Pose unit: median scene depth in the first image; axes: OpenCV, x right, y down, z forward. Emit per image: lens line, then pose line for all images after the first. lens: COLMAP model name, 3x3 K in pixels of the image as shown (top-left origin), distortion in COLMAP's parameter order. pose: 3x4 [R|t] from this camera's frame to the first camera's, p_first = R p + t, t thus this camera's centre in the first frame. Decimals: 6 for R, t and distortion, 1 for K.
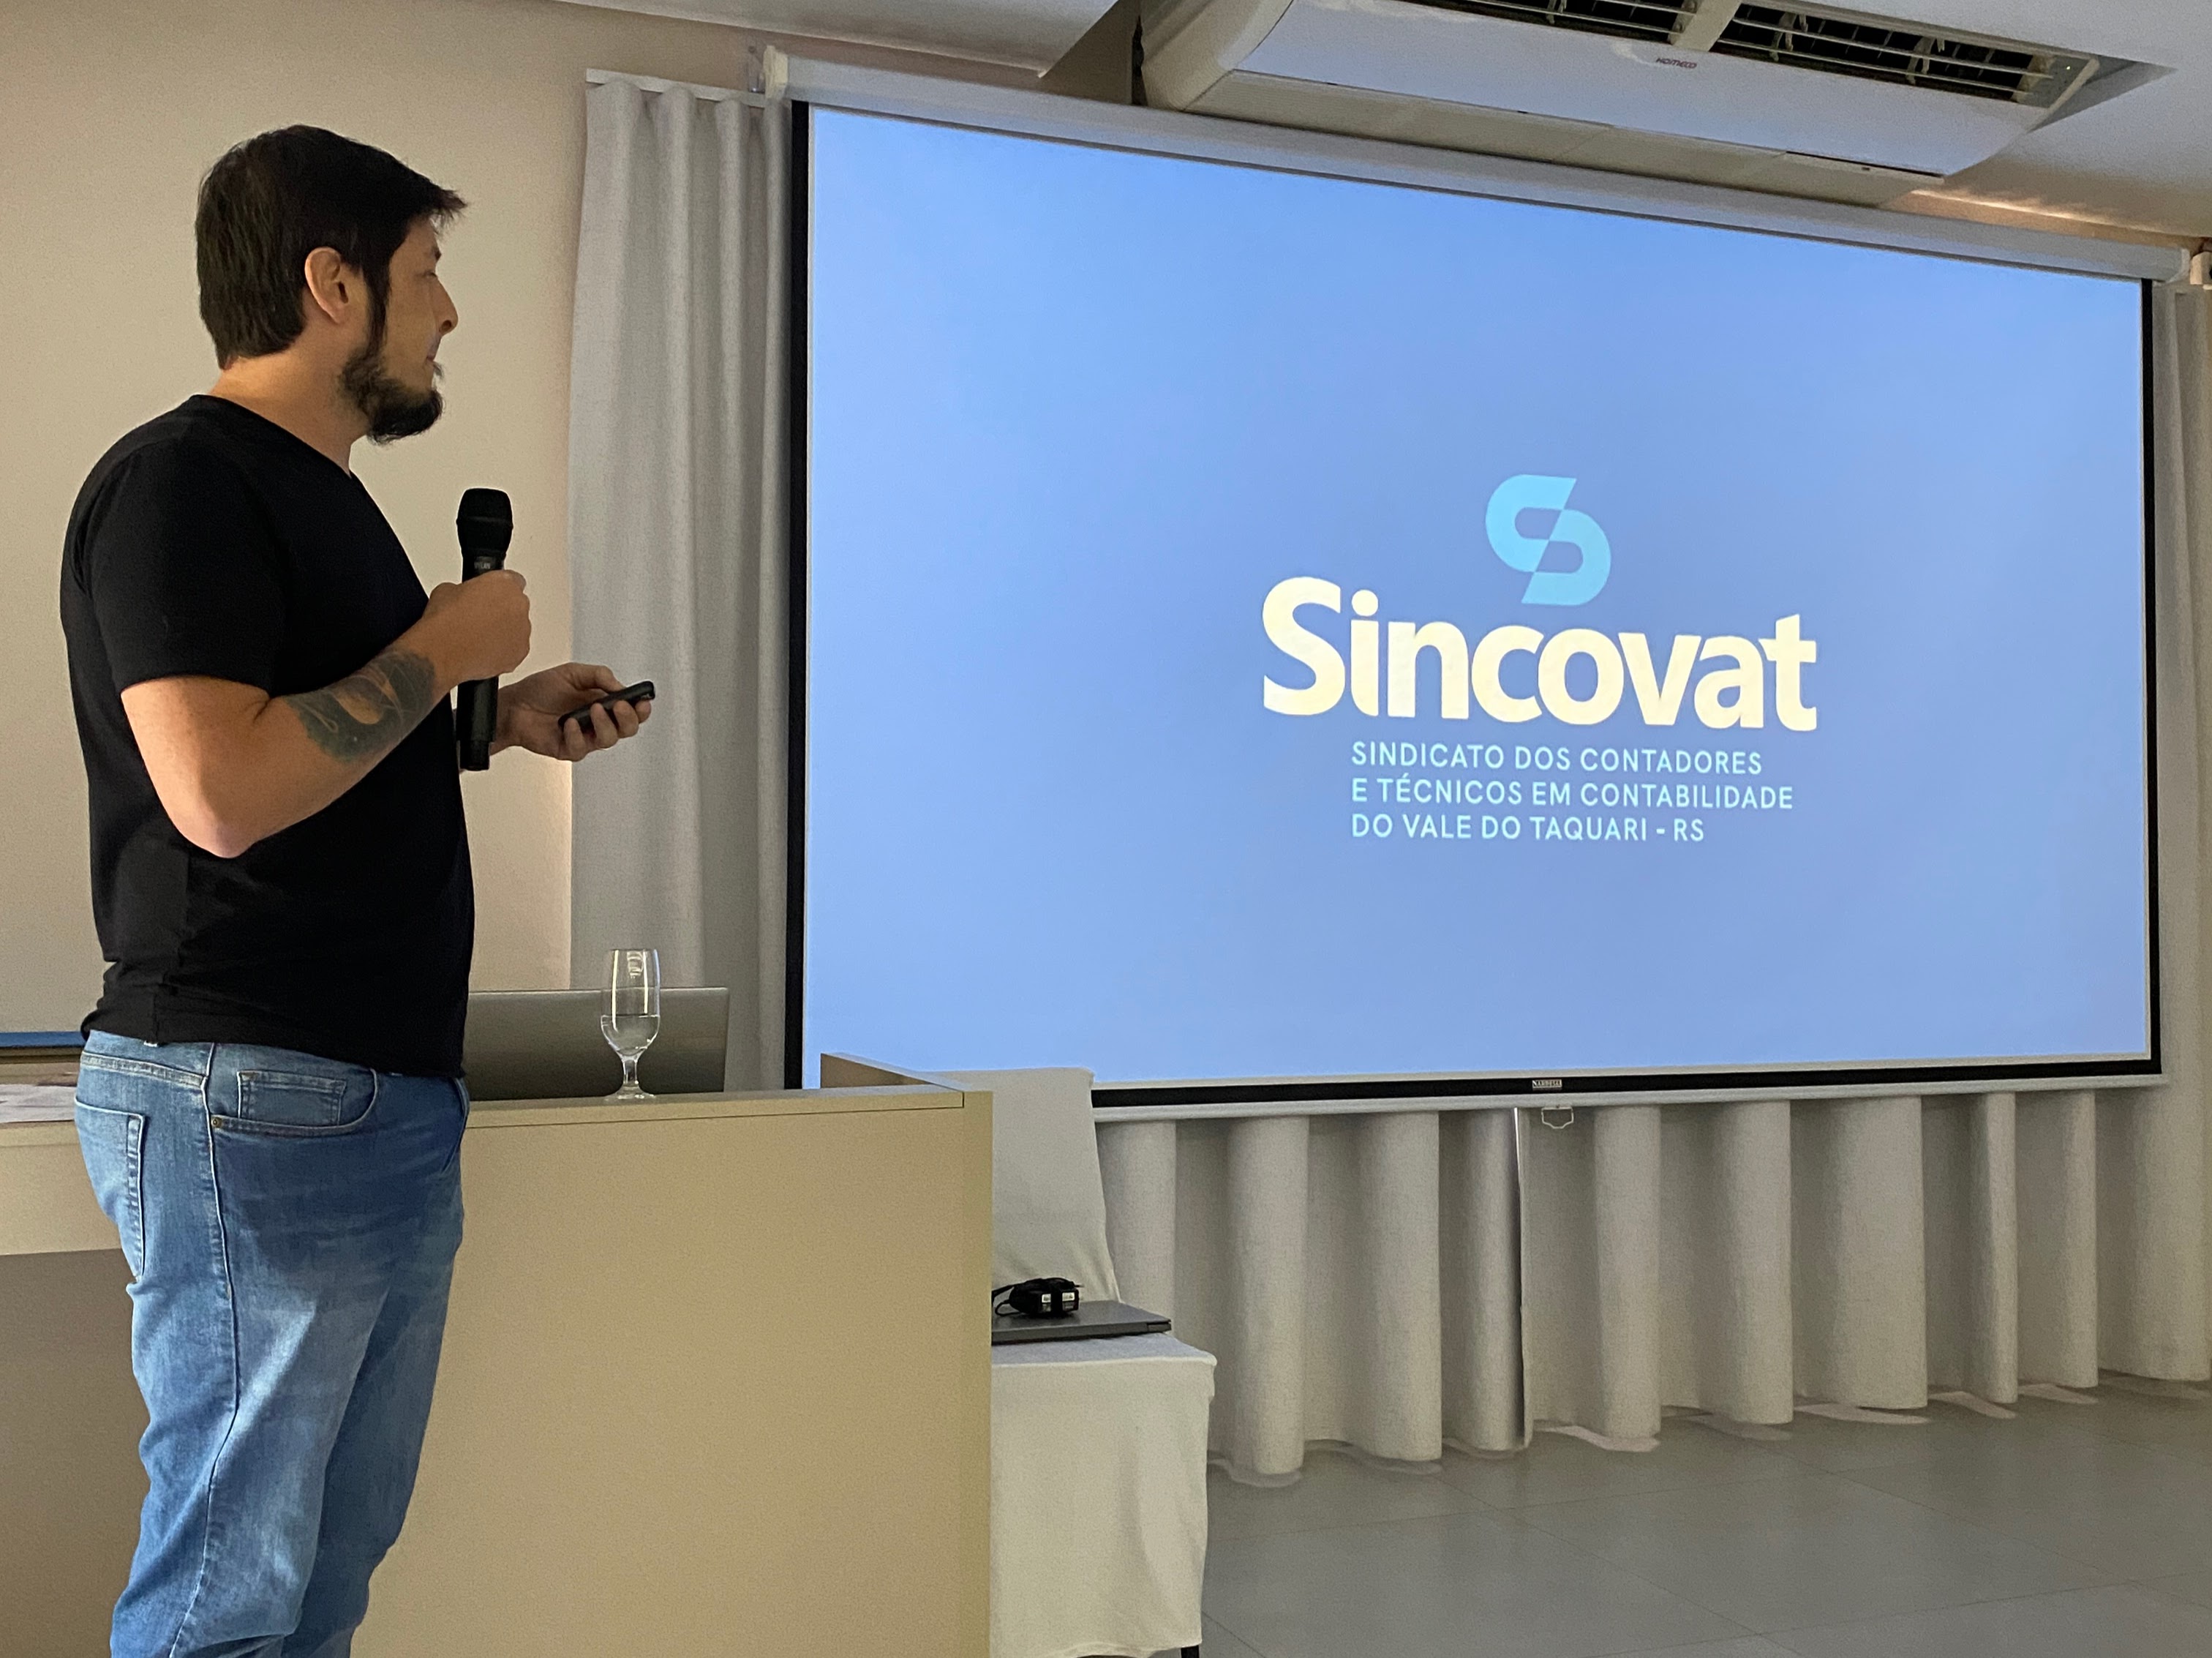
lens RADIAL K [[1673.5, 0, 1100.1], [0, 1673.5, 831.3], [0, 0, 1]] dist [0.108887, 0.002839]
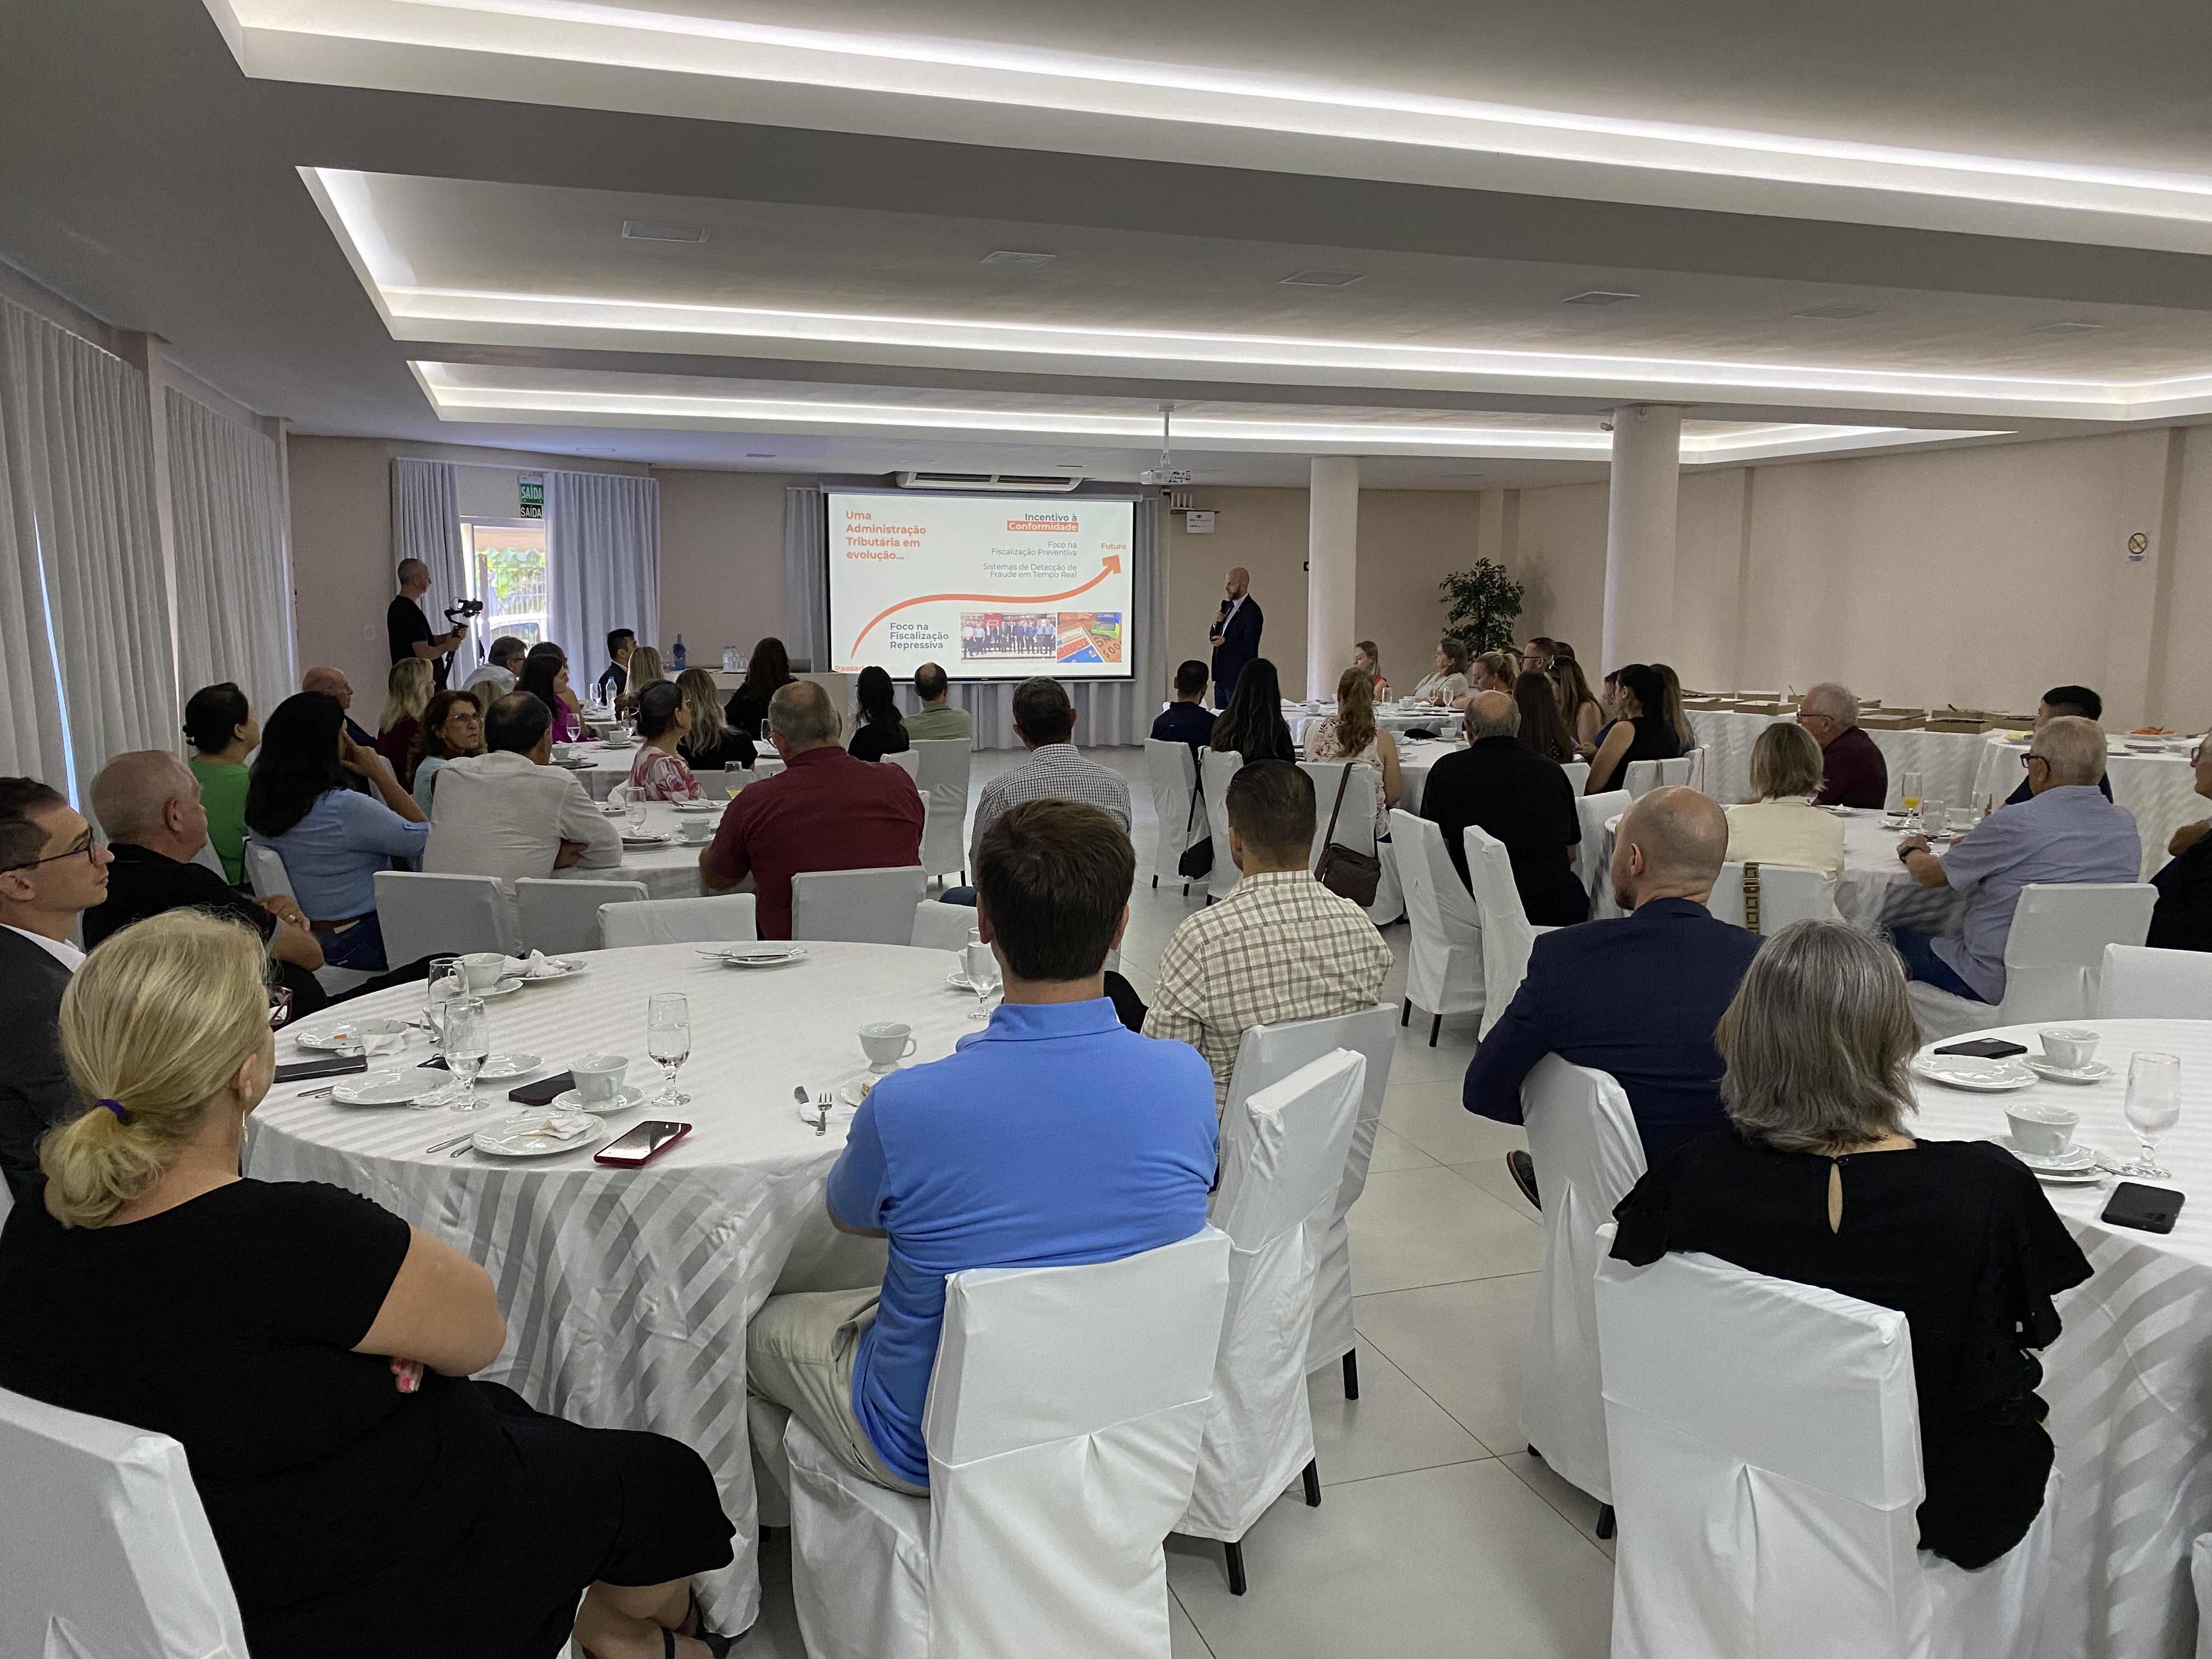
lens RADIAL K [[1673.2, 0, 1112.0], [0, 1673.2, 834.0], [0, 0, 1]] dist [0.108887, 0.002839]
pose [[0.999549, -0.006844, 0.029257, 0.549034], [0.001846, 0.985862, 0.167547, -0.254121], [-0.029990, -0.167418, 0.985430, -4.352502]]
